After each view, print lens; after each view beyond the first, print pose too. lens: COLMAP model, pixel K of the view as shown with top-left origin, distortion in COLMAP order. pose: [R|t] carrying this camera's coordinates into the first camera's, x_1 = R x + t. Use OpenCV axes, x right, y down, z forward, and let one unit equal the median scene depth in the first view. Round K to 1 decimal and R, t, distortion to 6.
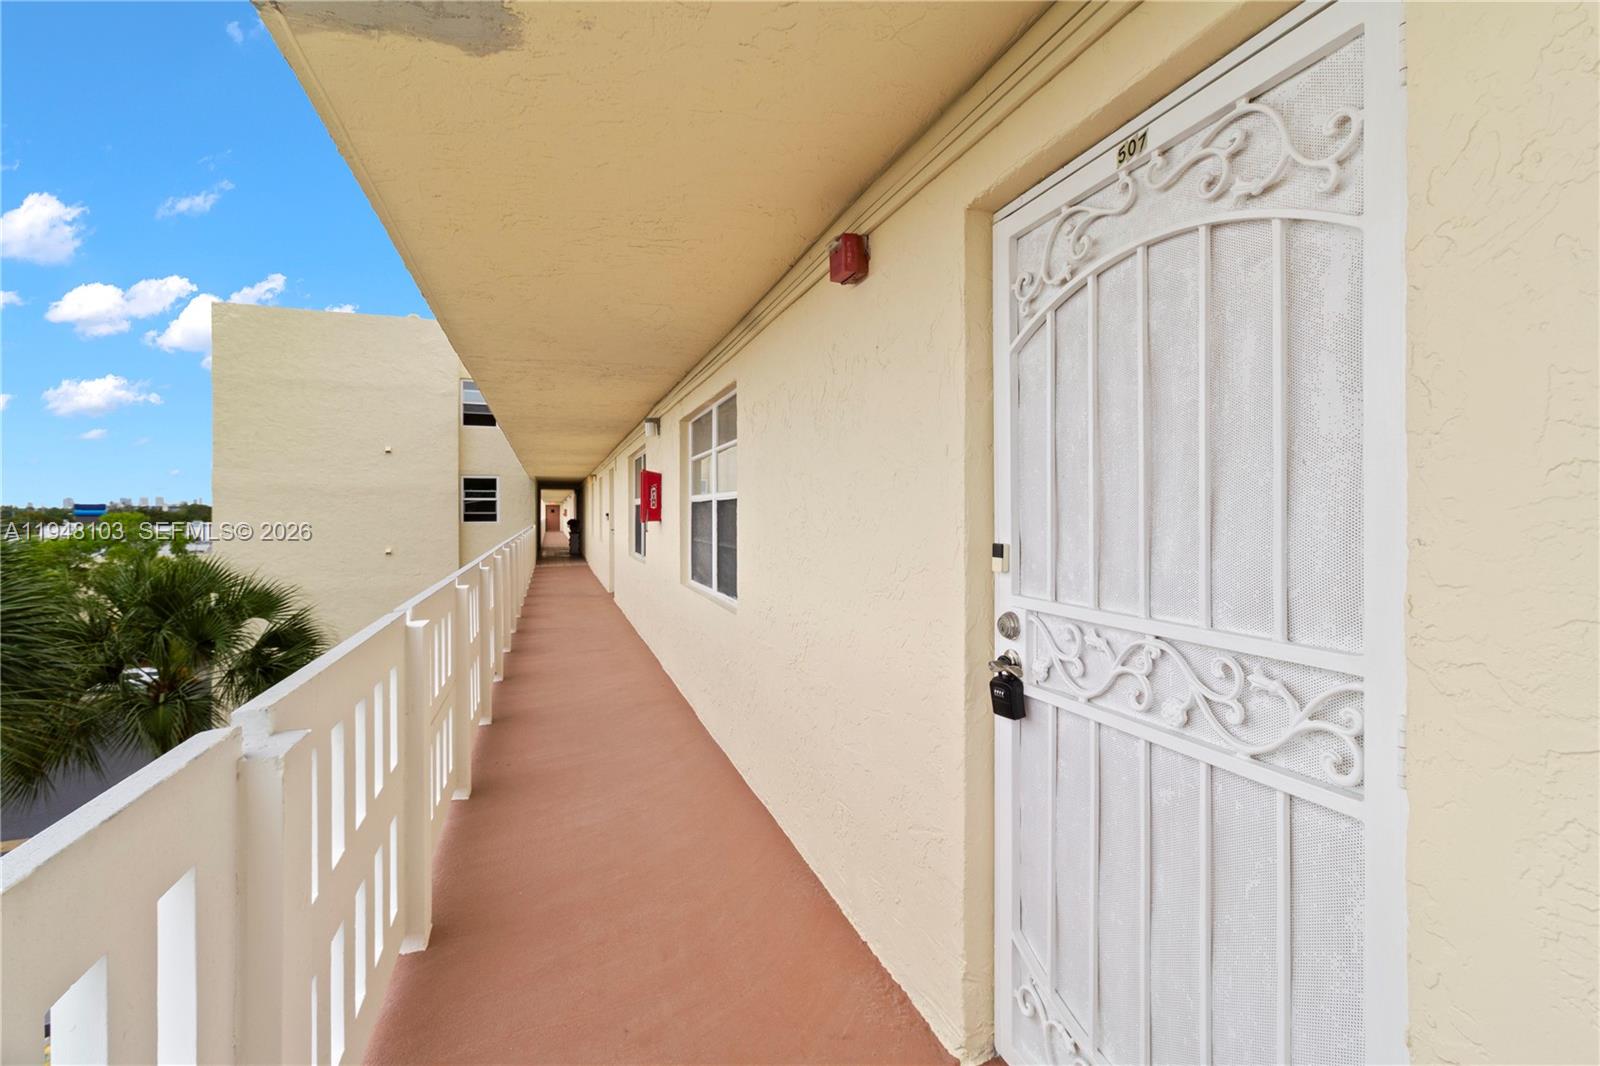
lens RADIAL K [[741.9, 0, 800.1], [0, 741.9, 508.6], [0, 0, 1]] dist [0.001632, 0.000229]
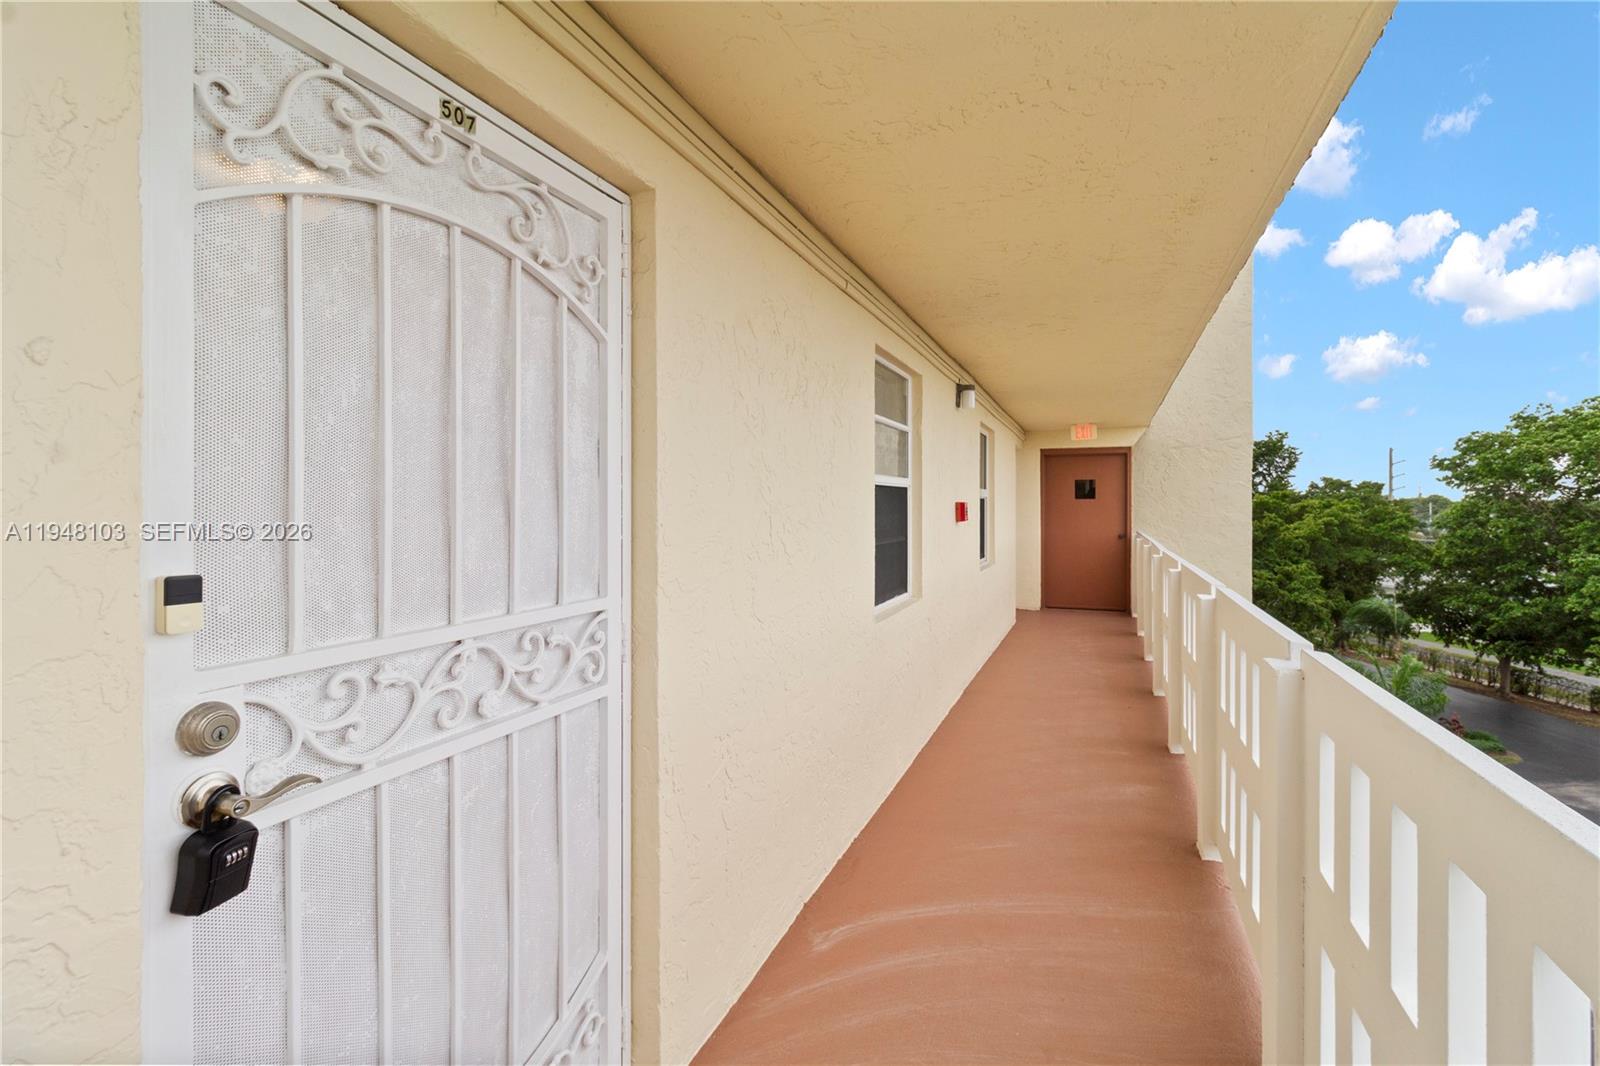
lens RADIAL K [[741.9, 0, 800.1], [0, 741.9, 508.6], [0, 0, 1]] dist [0.001632, 0.000229]
pose [[-0.756211, 0.002778, 0.654322, -0.486551], [-0.001798, 0.999978, -0.006324, 0.006618], [-0.654325, -0.005959, -0.756190, 1.451378]]
